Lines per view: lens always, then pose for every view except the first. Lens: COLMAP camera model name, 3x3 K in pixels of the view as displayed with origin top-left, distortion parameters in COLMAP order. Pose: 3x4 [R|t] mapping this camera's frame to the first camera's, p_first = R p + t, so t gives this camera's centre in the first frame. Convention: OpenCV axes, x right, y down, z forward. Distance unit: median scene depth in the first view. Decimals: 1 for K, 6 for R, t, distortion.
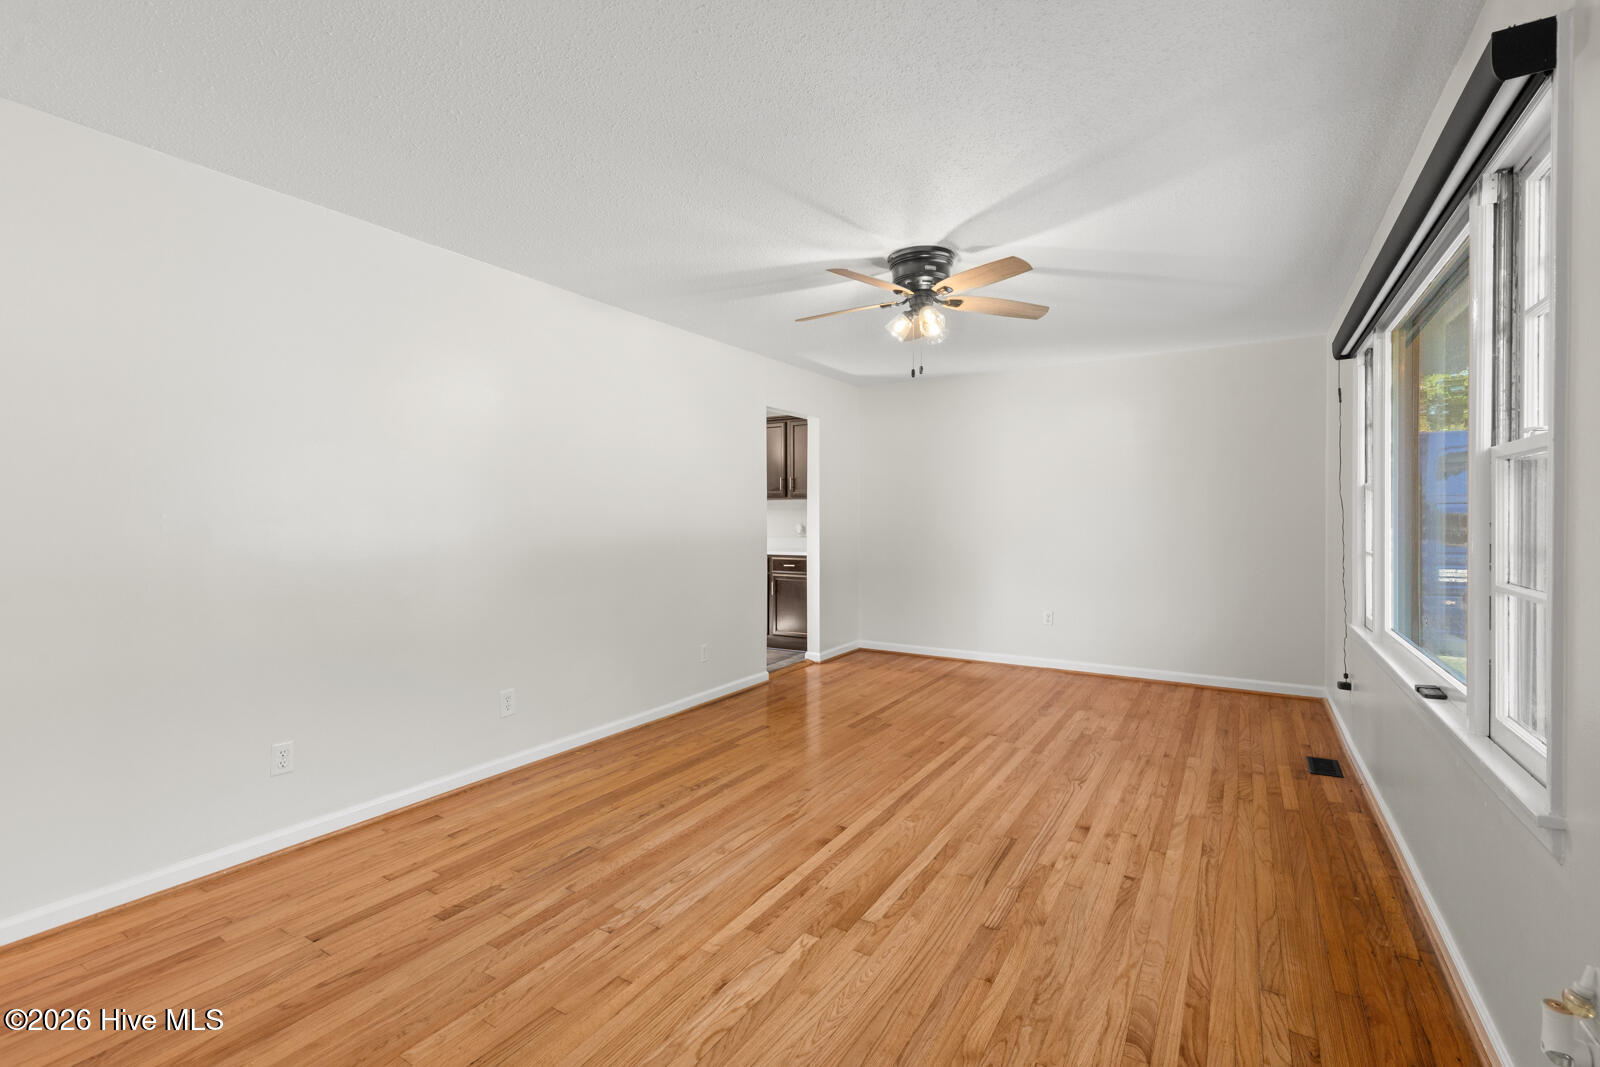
lens RADIAL K [[720.7, 0, 800.4], [0, 720.7, 525.0], [0, 0, 1]] dist [-0.000724, -0.000135]
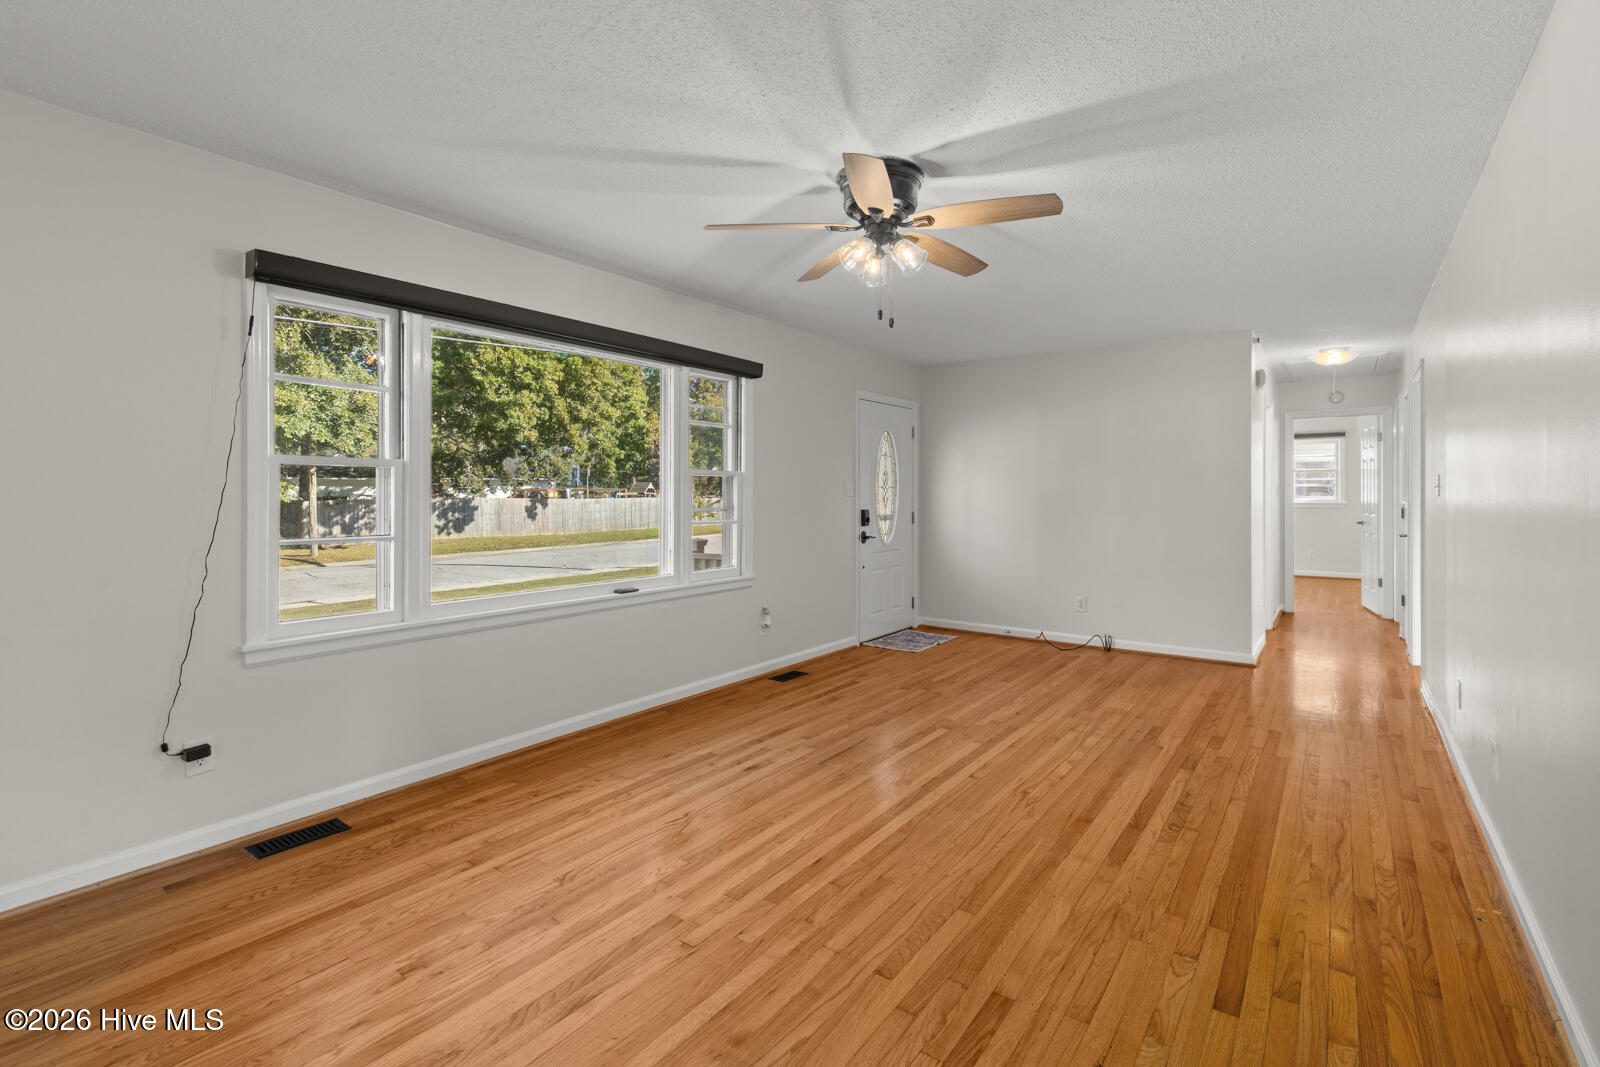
lens RADIAL K [[720.7, 0, 800.4], [0, 720.7, 525.0], [0, 0, 1]] dist [-0.000724, -0.000135]
pose [[-0.996033, 0.002140, 0.088962, 0.196792], [0.006633, 0.998715, 0.050236, -0.005313], [-0.088740, 0.050626, -0.994767, 1.877150]]
